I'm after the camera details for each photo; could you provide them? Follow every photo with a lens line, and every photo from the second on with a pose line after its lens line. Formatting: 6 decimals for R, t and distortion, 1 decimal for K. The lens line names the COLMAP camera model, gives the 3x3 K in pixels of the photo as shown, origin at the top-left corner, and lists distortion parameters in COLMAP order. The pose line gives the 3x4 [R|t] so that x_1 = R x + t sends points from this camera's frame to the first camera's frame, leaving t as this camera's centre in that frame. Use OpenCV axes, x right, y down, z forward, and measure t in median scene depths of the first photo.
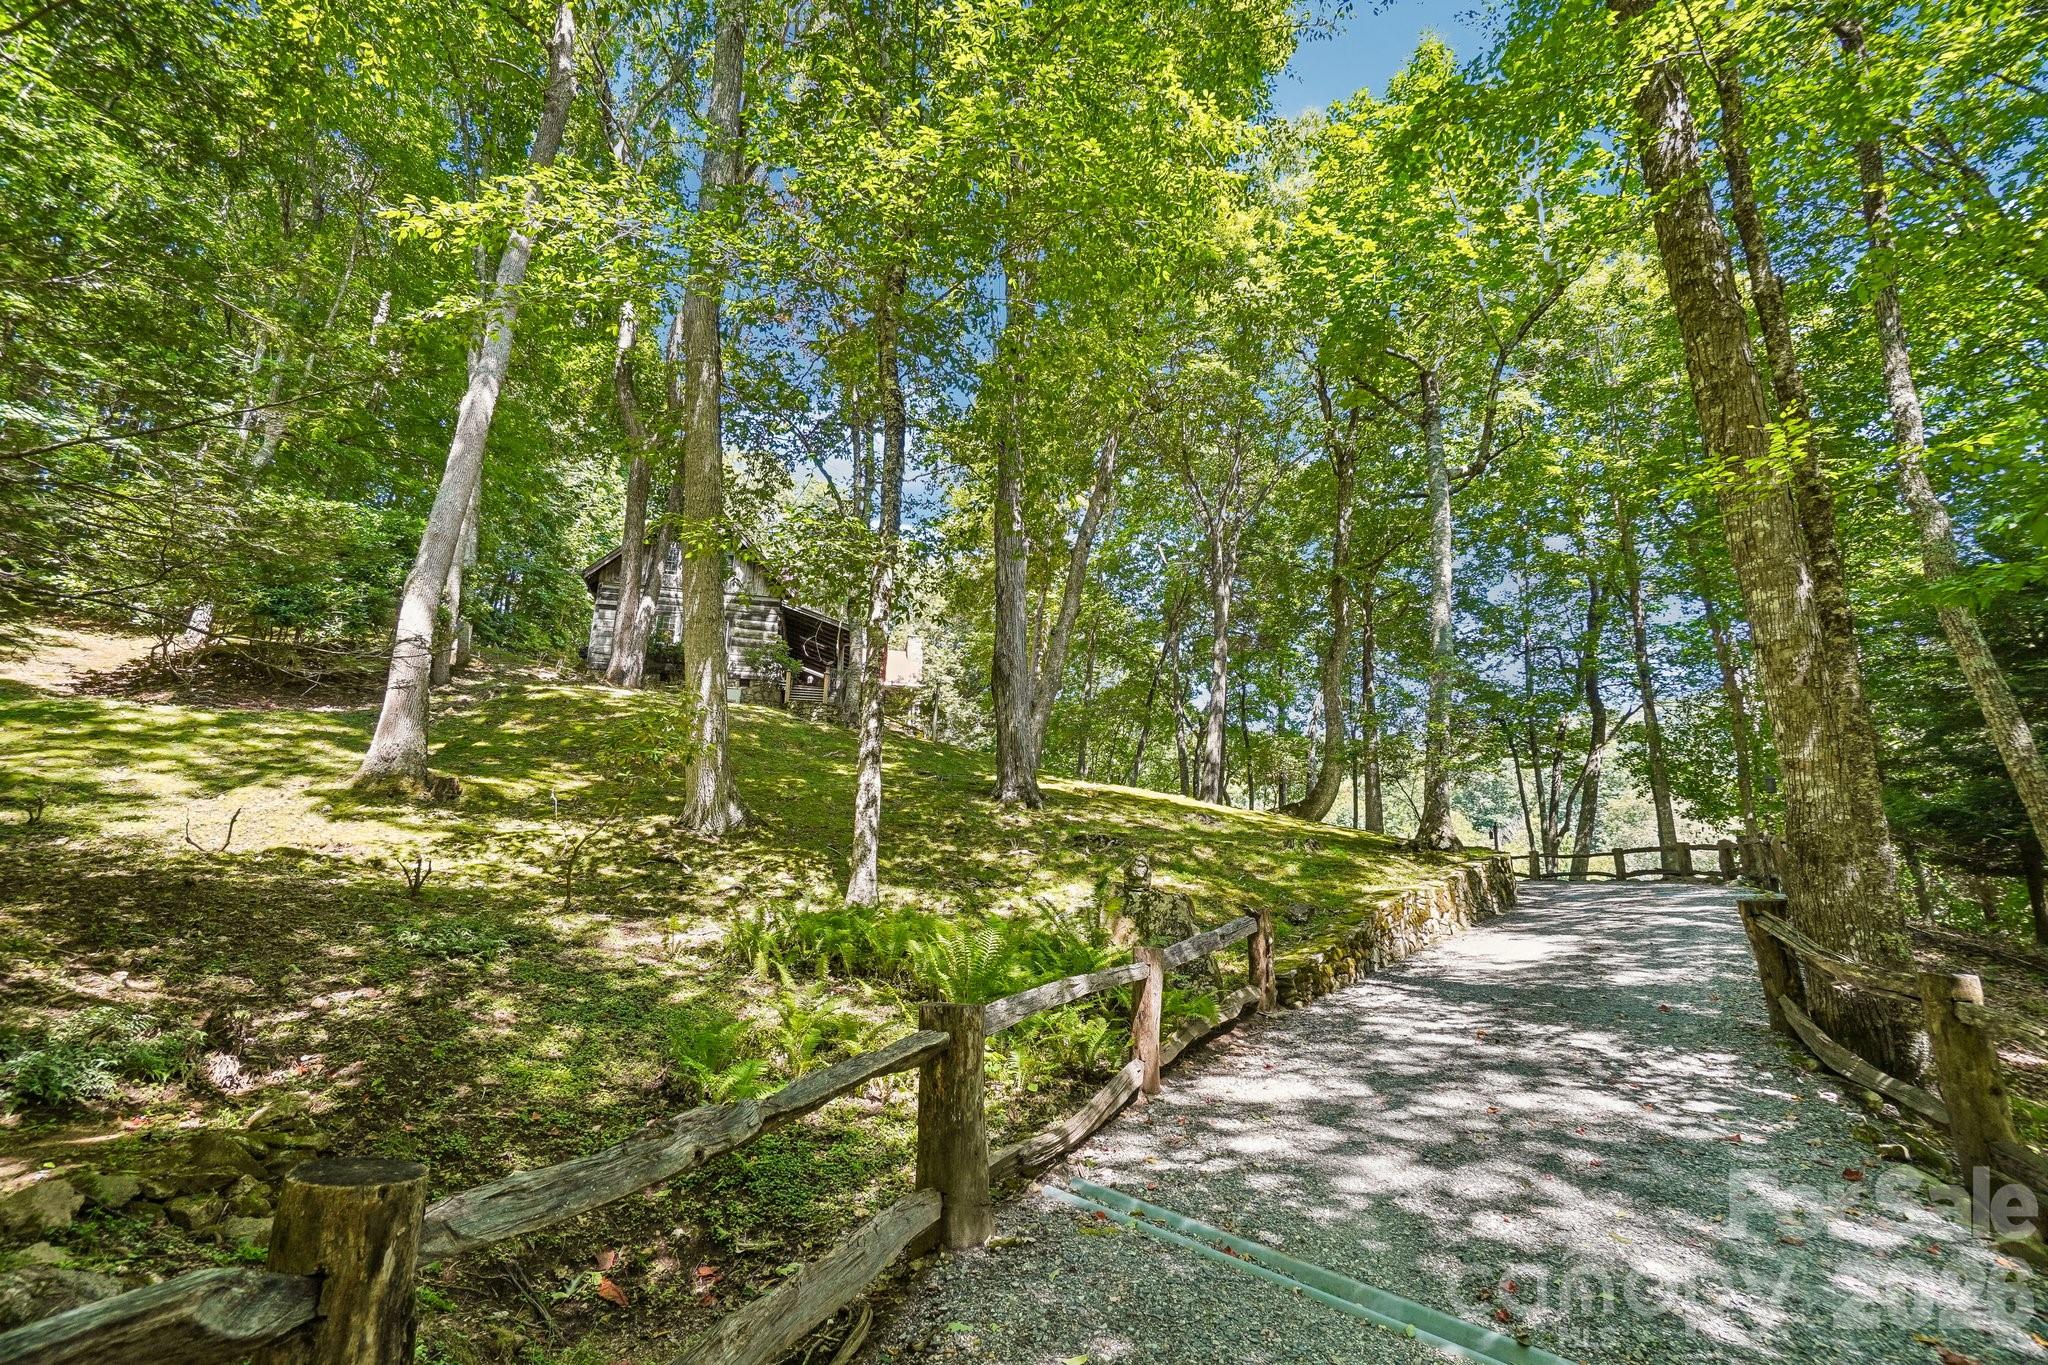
lens RADIAL K [[876.1, 0, 1024.0], [0, 876.1, 682.5], [0, 0, 1]] dist [-0.000271, -0.000006]
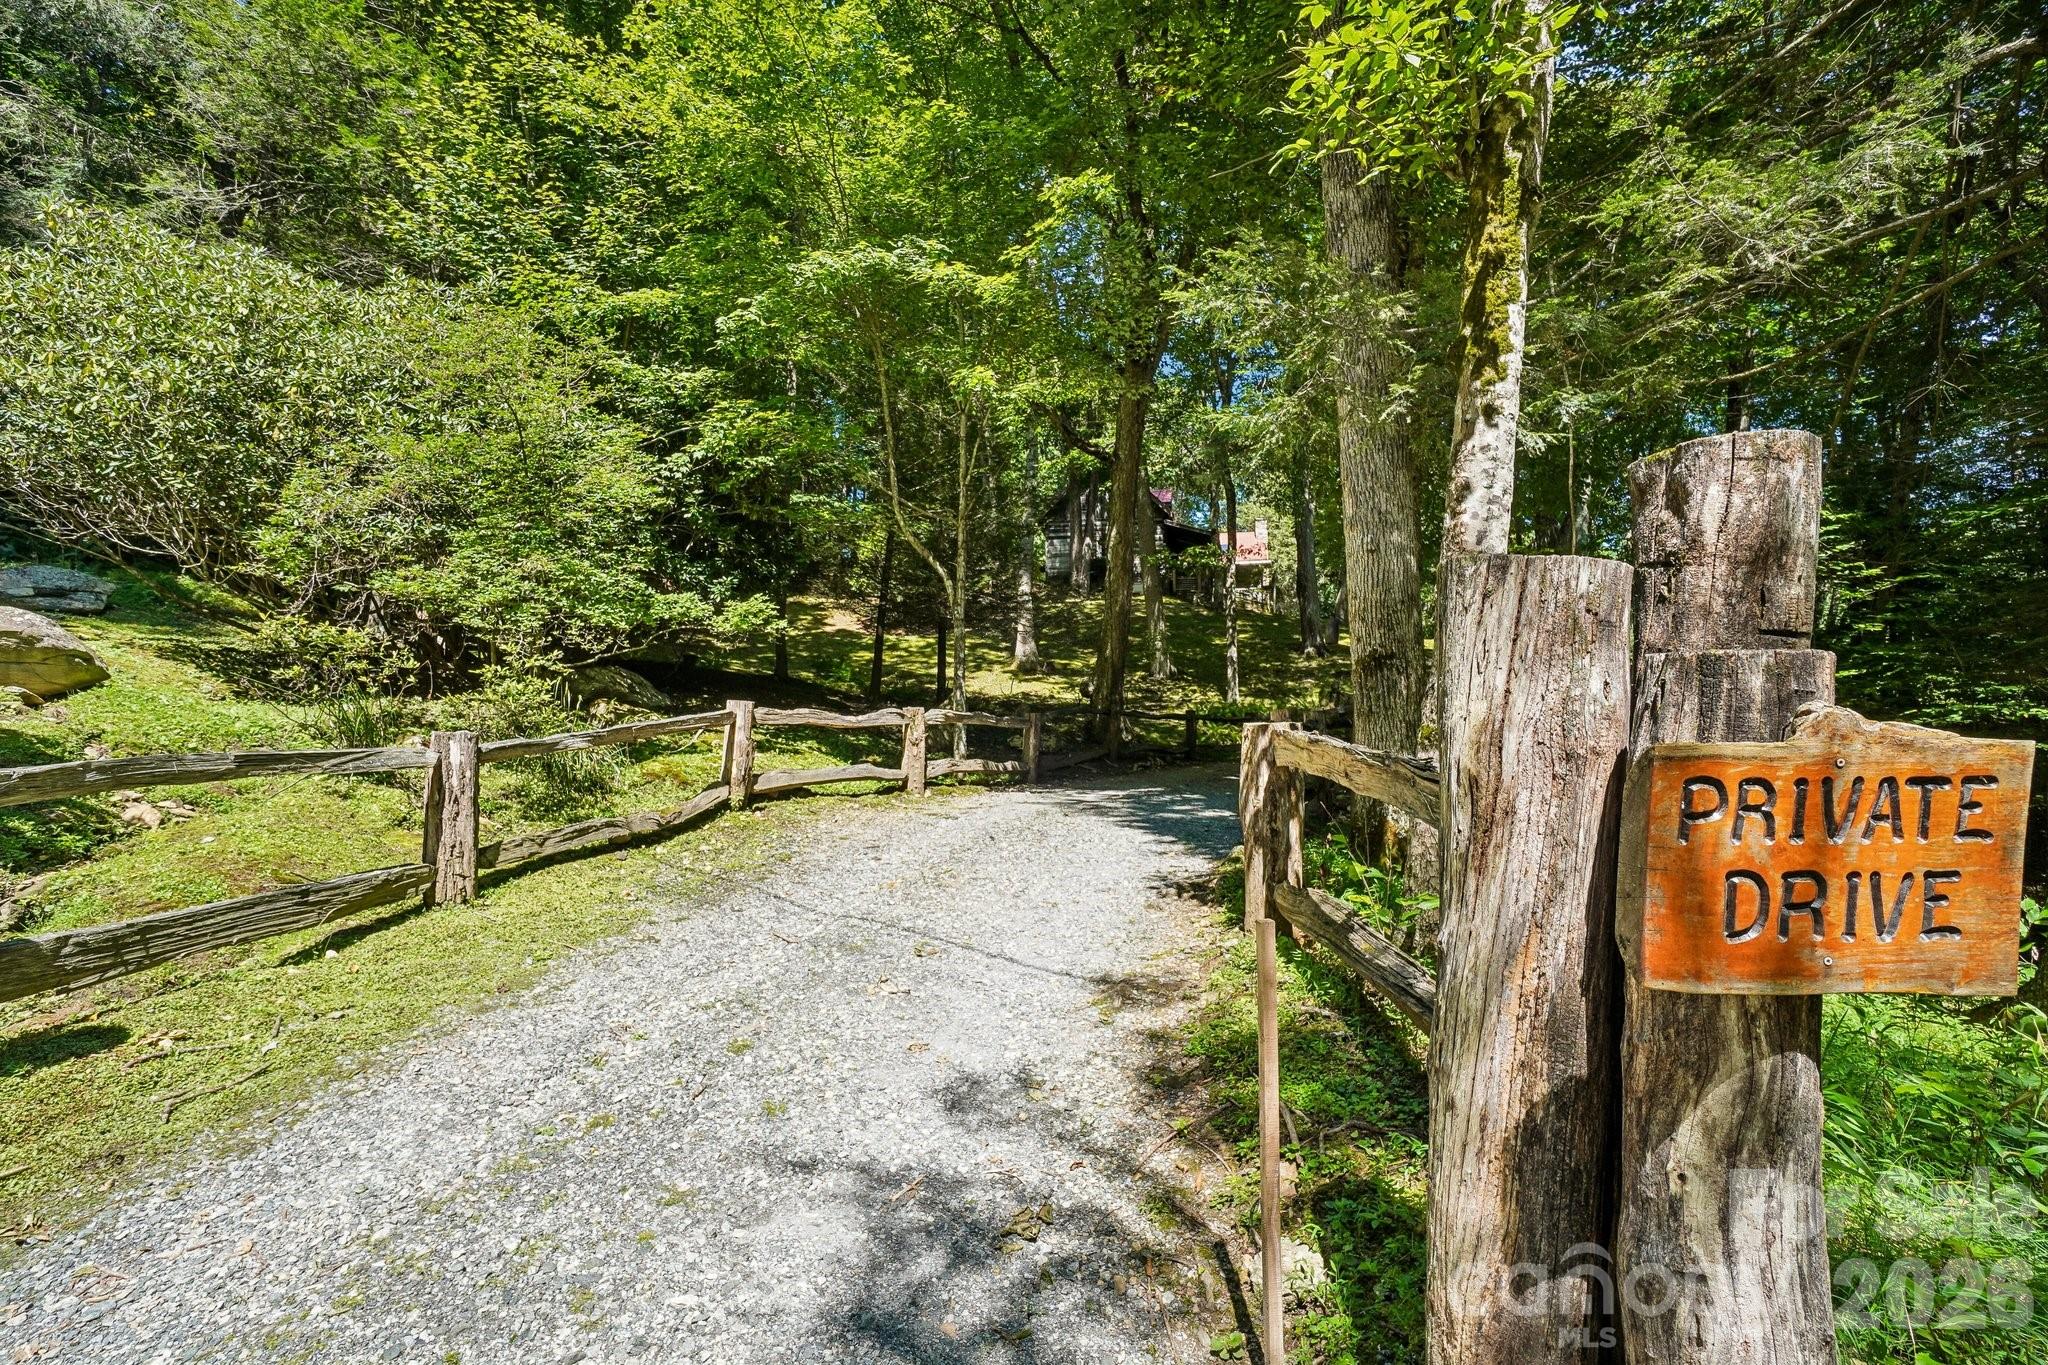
lens RADIAL K [[876.1, 0, 1024.0], [0, 876.1, 682.5], [0, 0, 1]] dist [-0.000271, -0.000006]
pose [[0.911962, -0.050623, -0.407139, 0.202082], [0.126880, 0.978511, 0.162535, -0.200176], [0.390162, -0.199883, 0.898788, -1.011360]]
